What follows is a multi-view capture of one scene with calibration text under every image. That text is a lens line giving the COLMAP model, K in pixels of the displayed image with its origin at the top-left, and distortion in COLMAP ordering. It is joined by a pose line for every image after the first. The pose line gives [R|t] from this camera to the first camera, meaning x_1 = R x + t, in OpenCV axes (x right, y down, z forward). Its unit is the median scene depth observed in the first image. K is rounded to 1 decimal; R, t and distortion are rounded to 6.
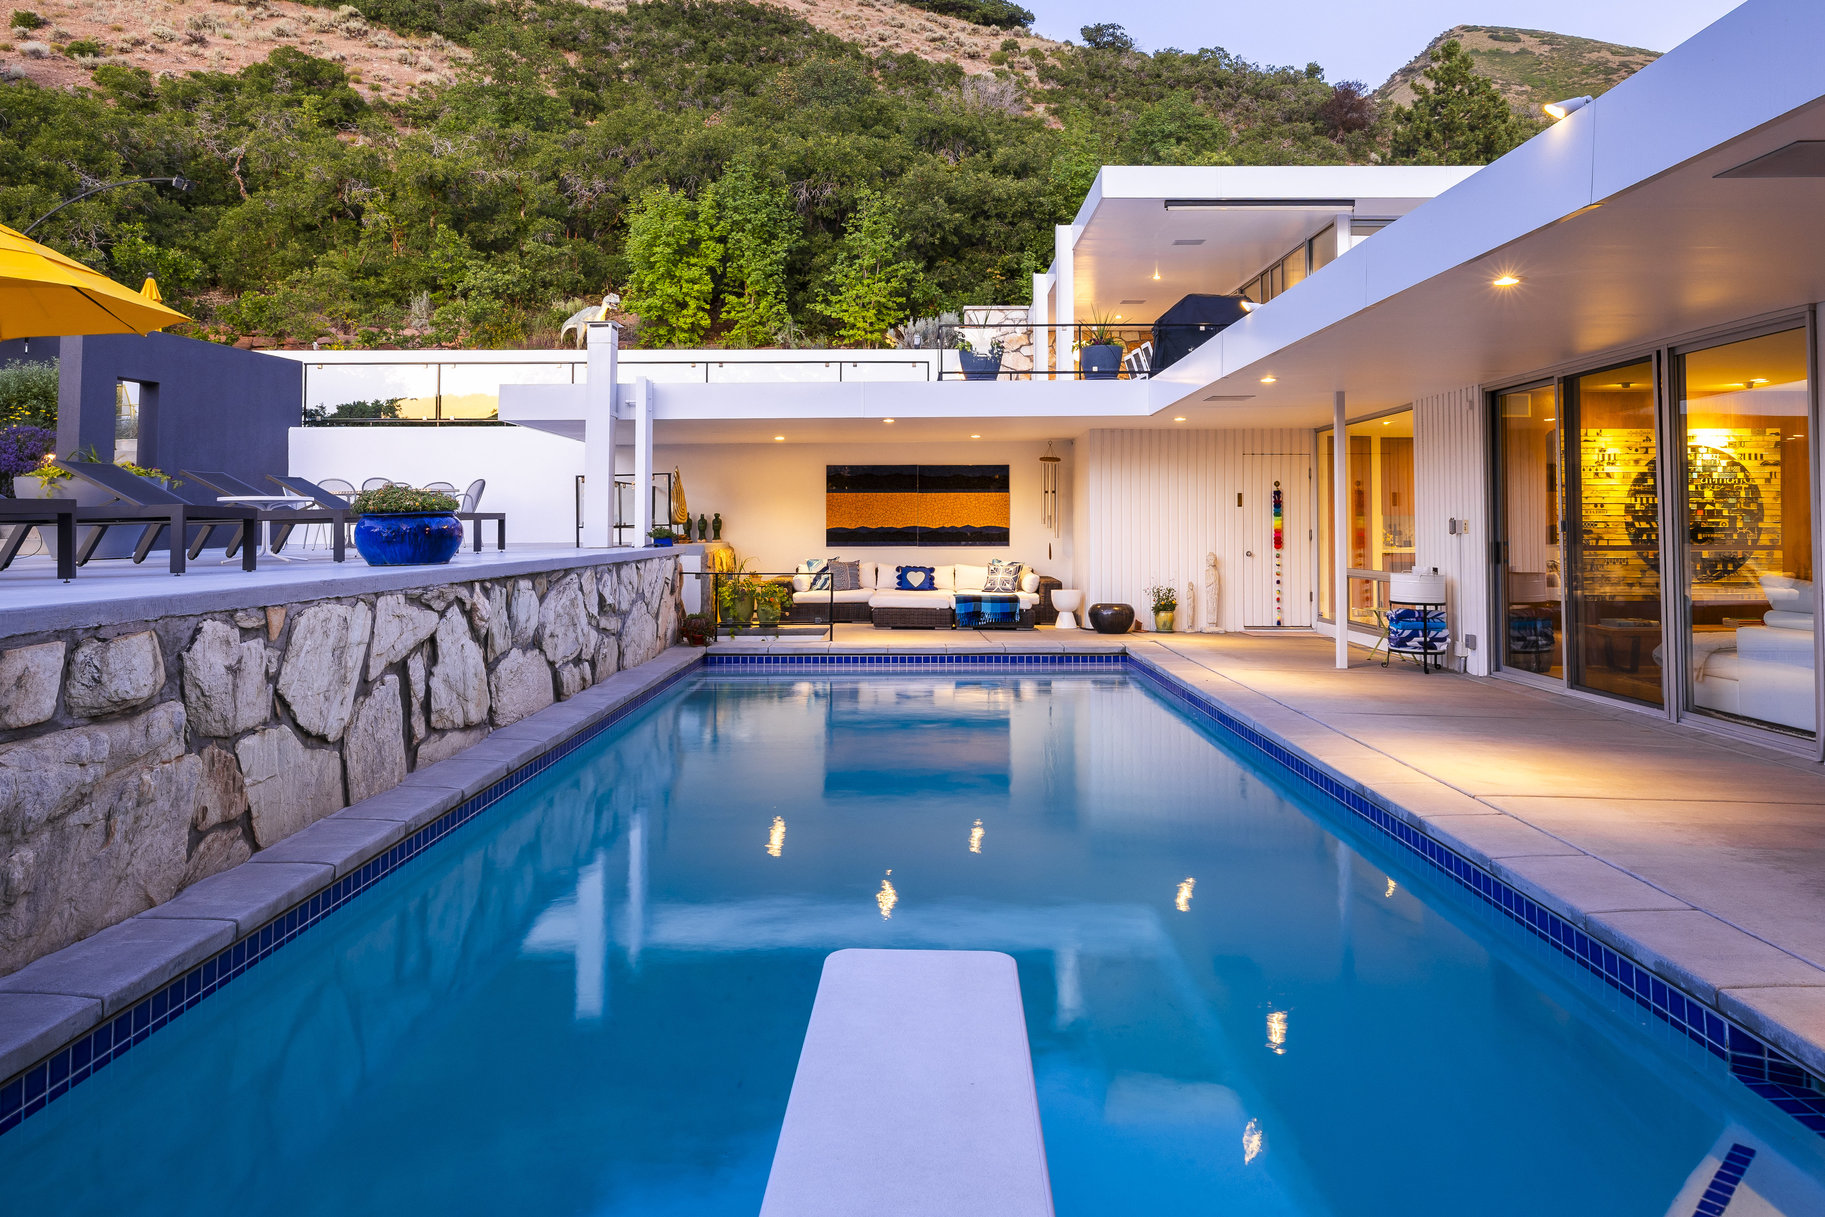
lens RADIAL K [[1216.1, 0, 917.0], [0, 1216.1, 506.4], [0, 0, 1]] dist [0.000365, -0.001171]
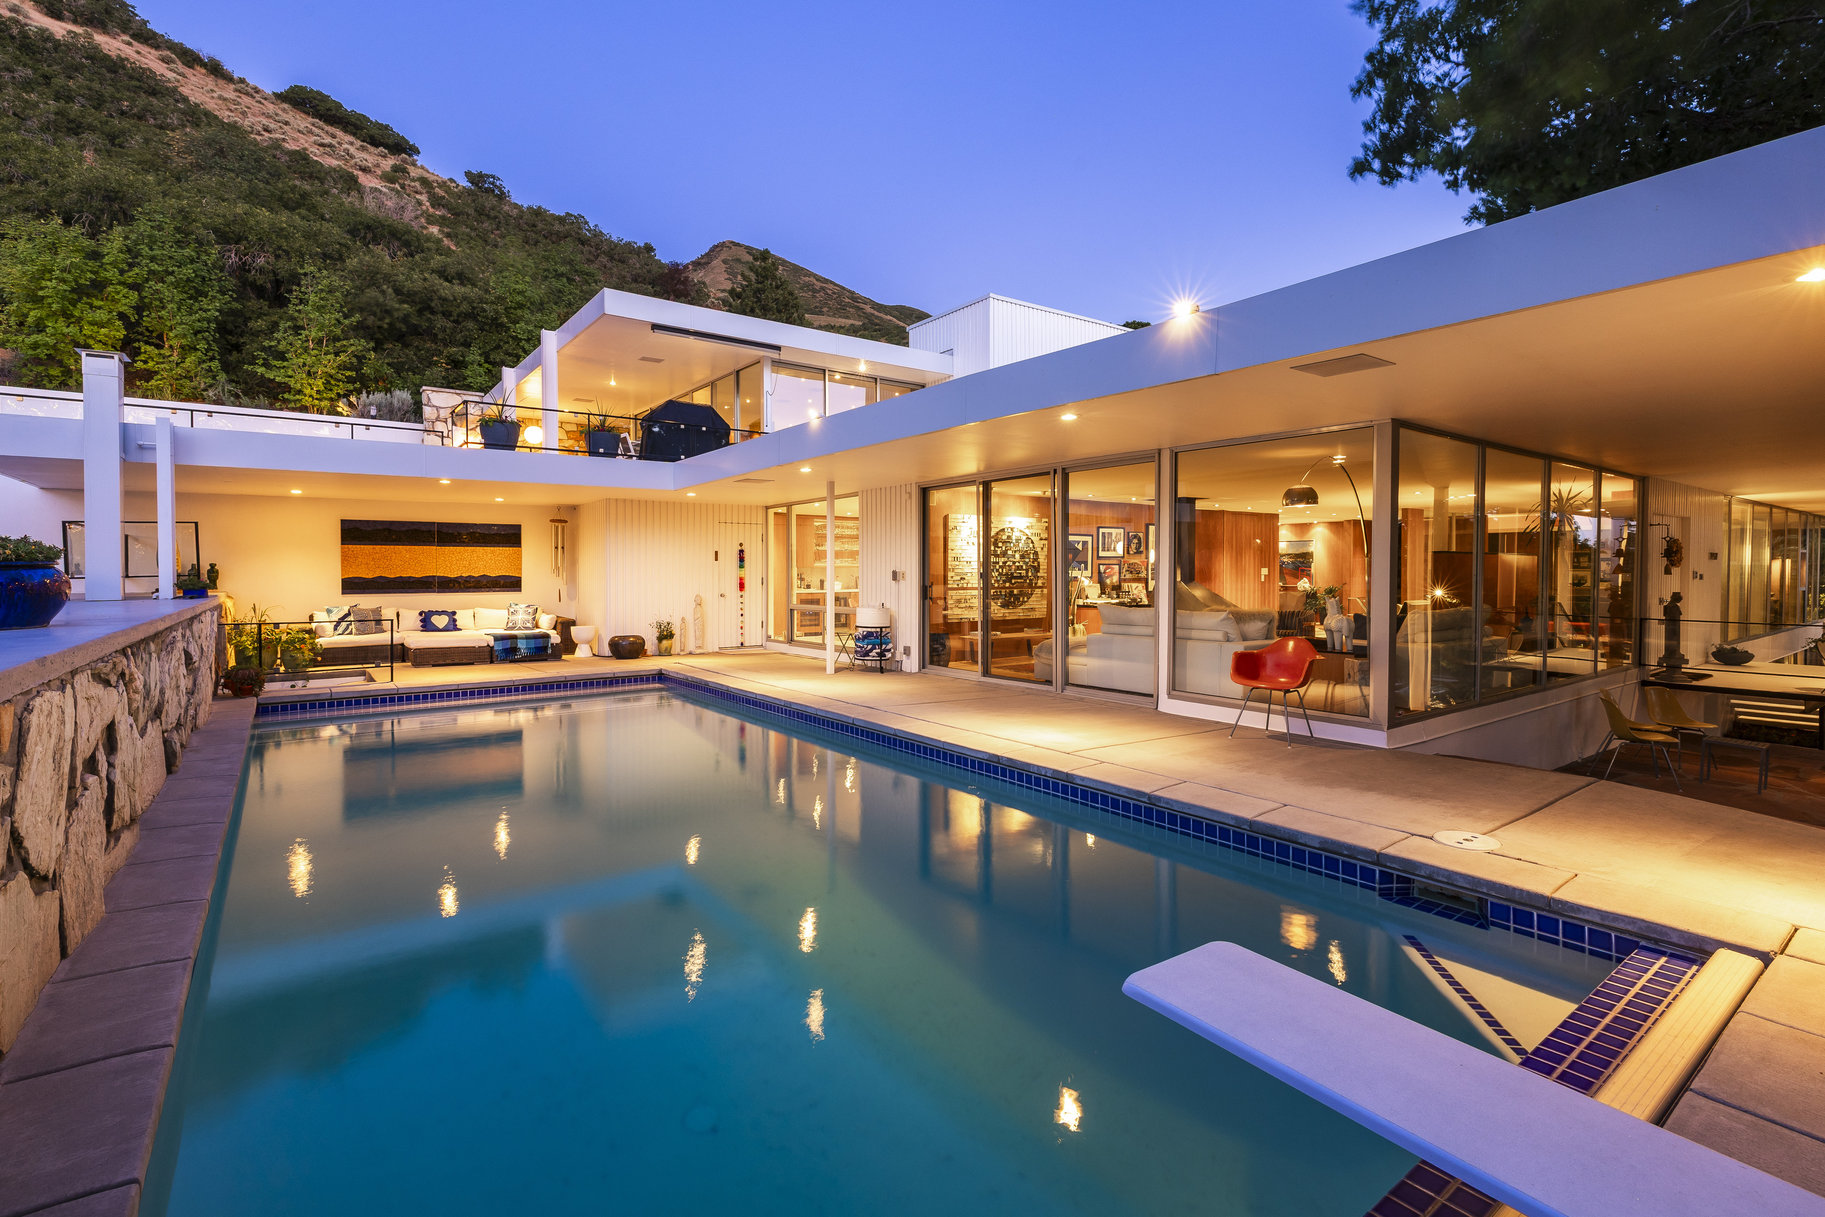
lens RADIAL K [[846.5, 0, 912.5], [0, 846.5, 608.5], [0, 0, 1]] dist [-0.000674, 0.000298]
pose [[0.804129, -0.025079, 0.593925, -0.088590], [-0.009016, 0.998480, 0.054368, -0.000158], [-0.594386, -0.049074, 0.802681, 0.071396]]
